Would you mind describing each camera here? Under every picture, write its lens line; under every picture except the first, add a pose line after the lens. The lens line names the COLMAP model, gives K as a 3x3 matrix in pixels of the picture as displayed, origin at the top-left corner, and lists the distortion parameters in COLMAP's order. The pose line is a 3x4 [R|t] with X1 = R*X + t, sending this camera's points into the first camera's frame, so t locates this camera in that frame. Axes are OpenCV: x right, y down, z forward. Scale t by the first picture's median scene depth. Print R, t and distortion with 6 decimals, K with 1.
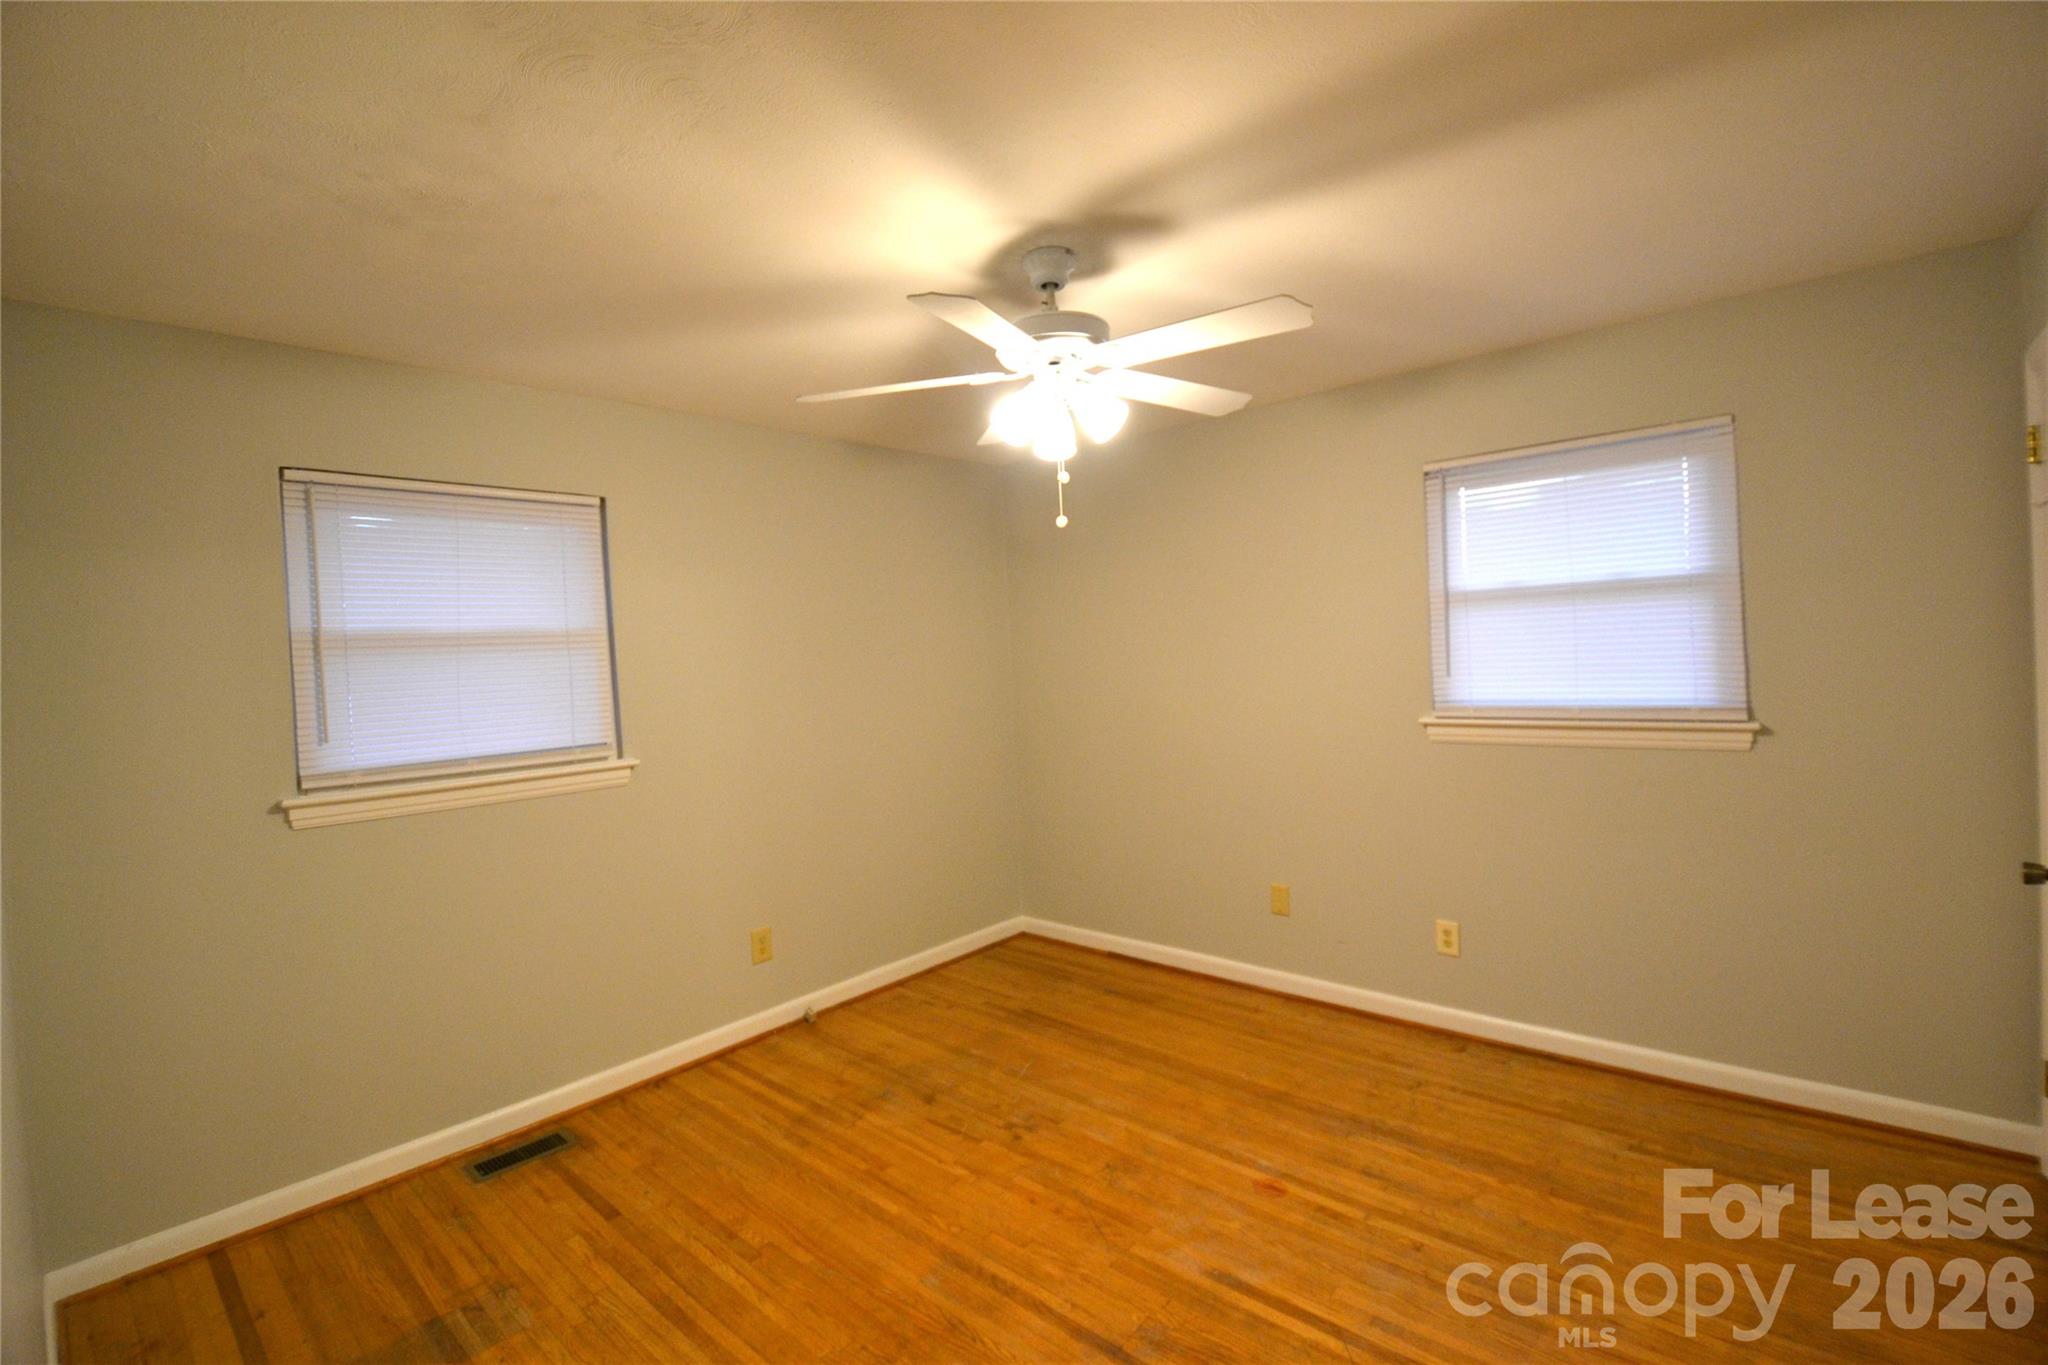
lens RADIAL K [[907.2, 0, 1026.8], [0, 907.2, 669.5], [0, 0, 1]] dist [0.002440, -0.012870]
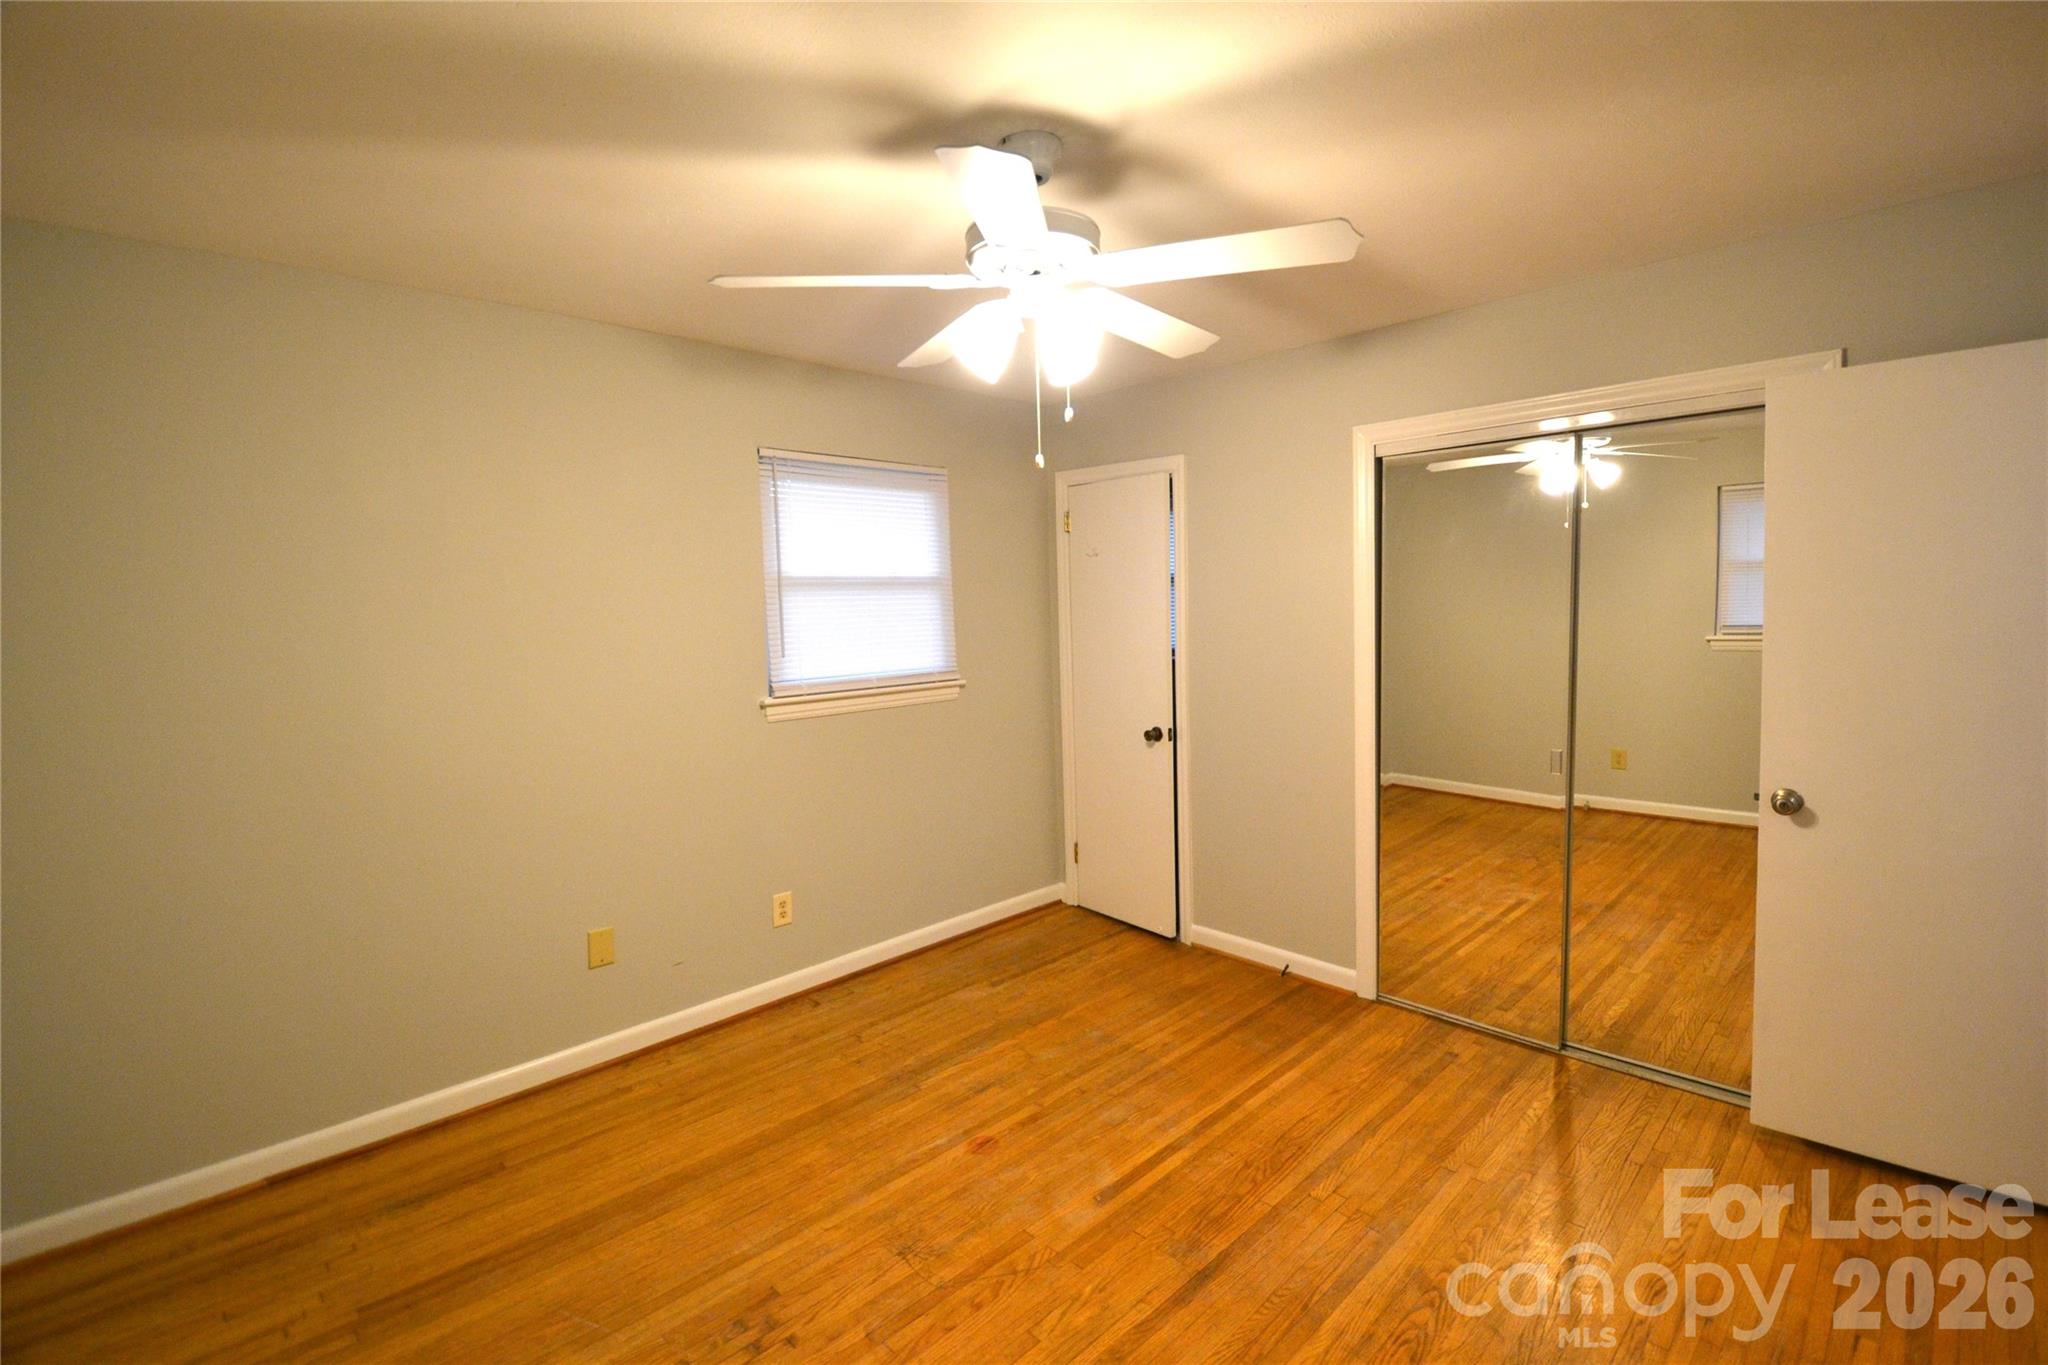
lens RADIAL K [[907.2, 0, 1032.1], [0, 907.2, 668.7], [0, 0, 1]] dist [0.002440, -0.012870]
pose [[0.071184, -0.027142, 0.997094, -0.678960], [0.046724, 0.998623, 0.023848, 0.011558], [-0.996368, 0.044891, 0.072354, 0.782636]]
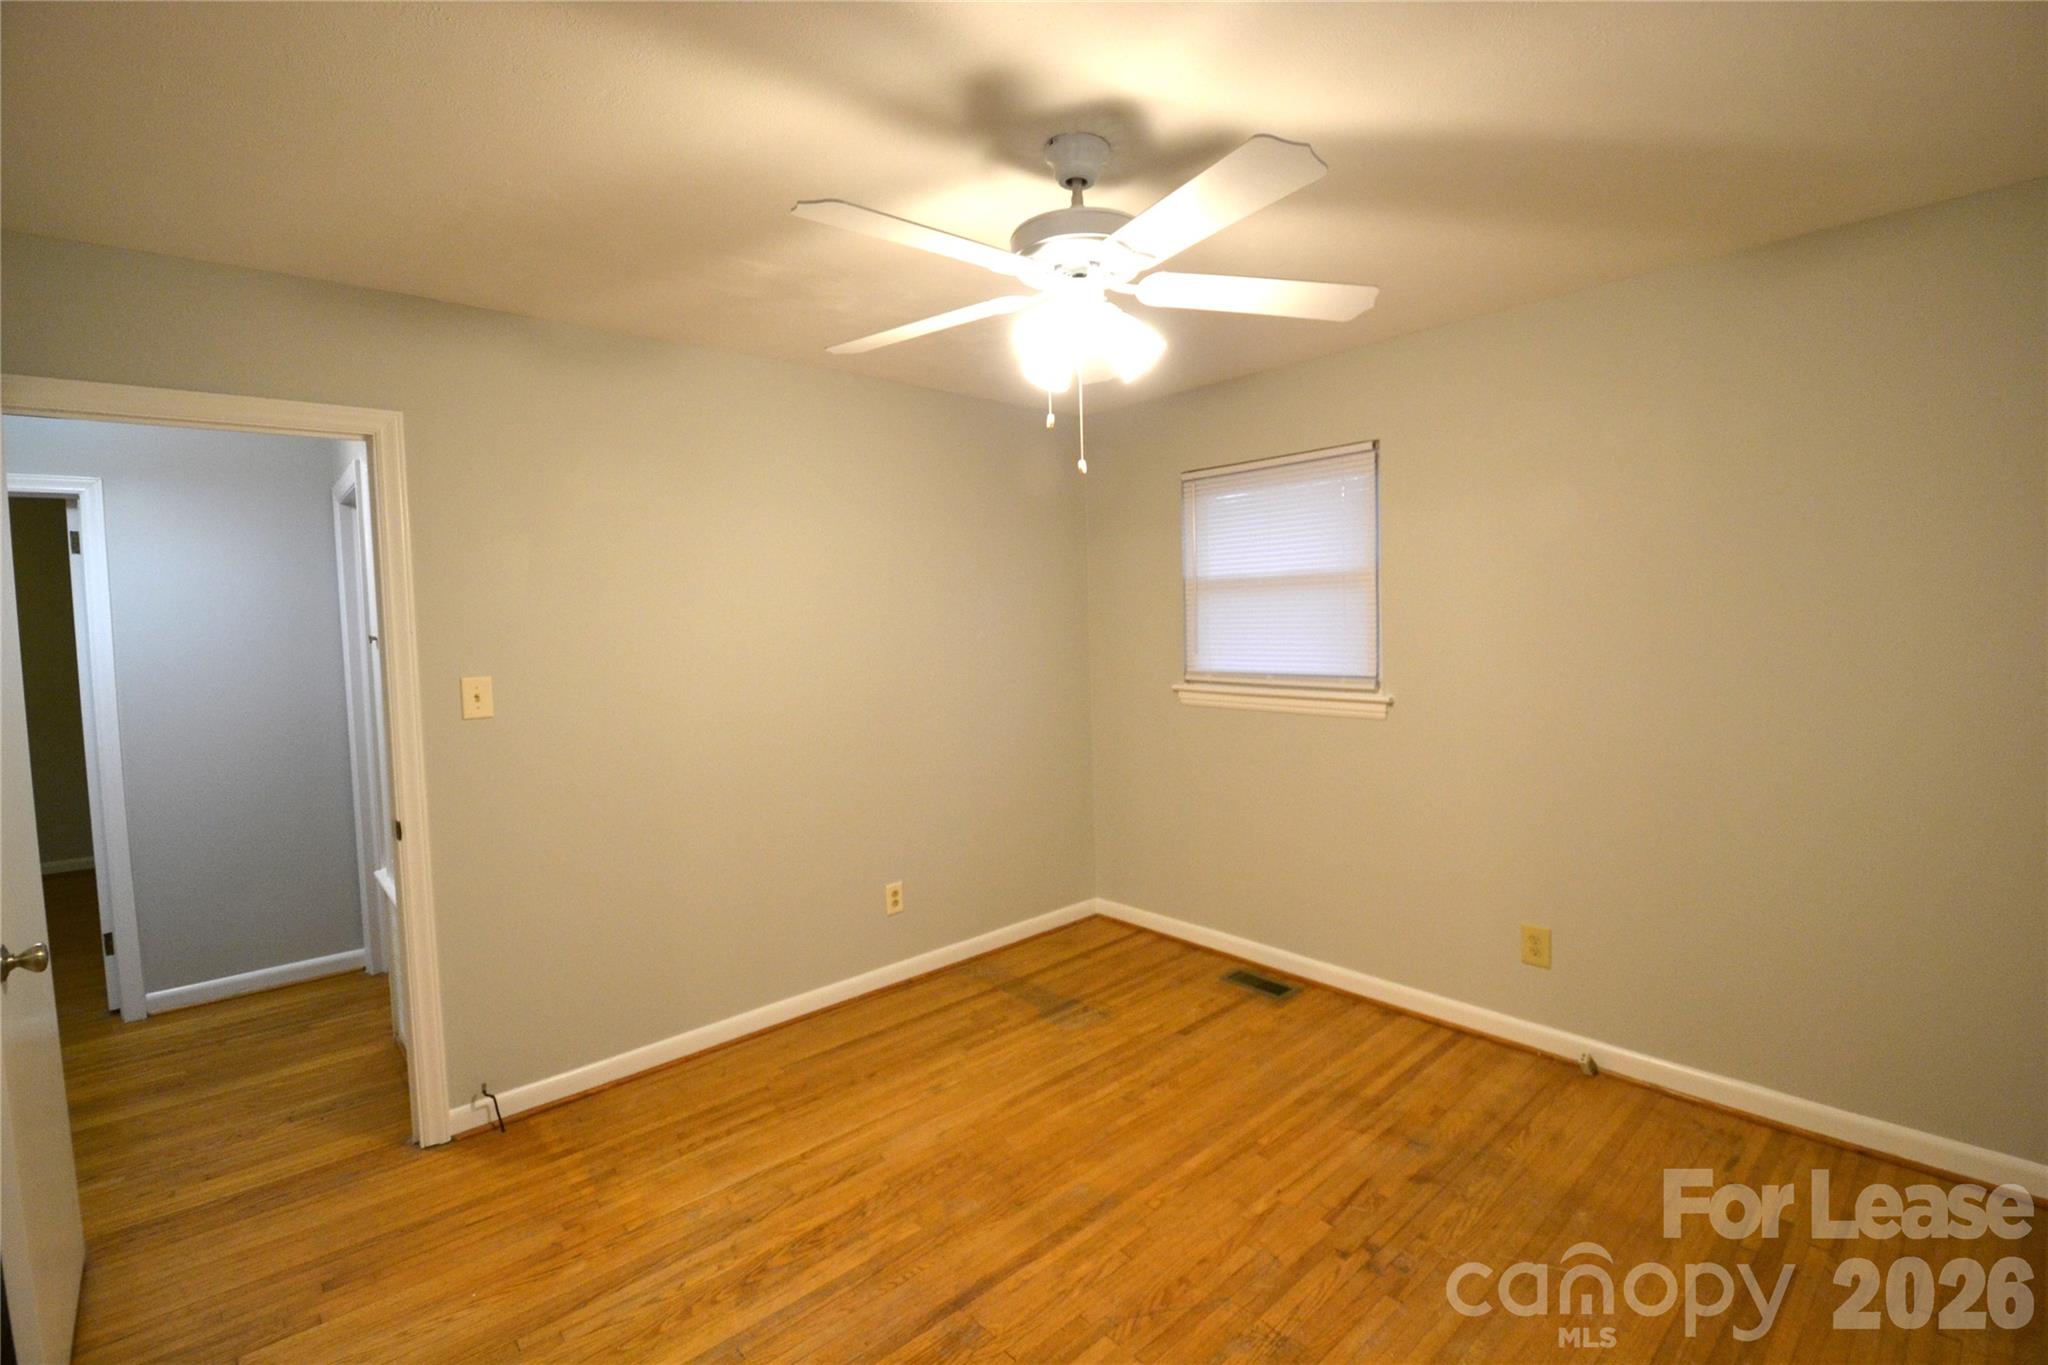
lens RADIAL K [[907.2, 0, 1035.0], [0, 907.2, 668.7], [0, 0, 1]] dist [0.002440, -0.012870]
pose [[-0.107260, 0.106366, -0.988525, 0.739317], [0.010083, 0.994326, 0.105896, -0.052447], [0.994180, 0.001391, -0.107724, 0.860256]]
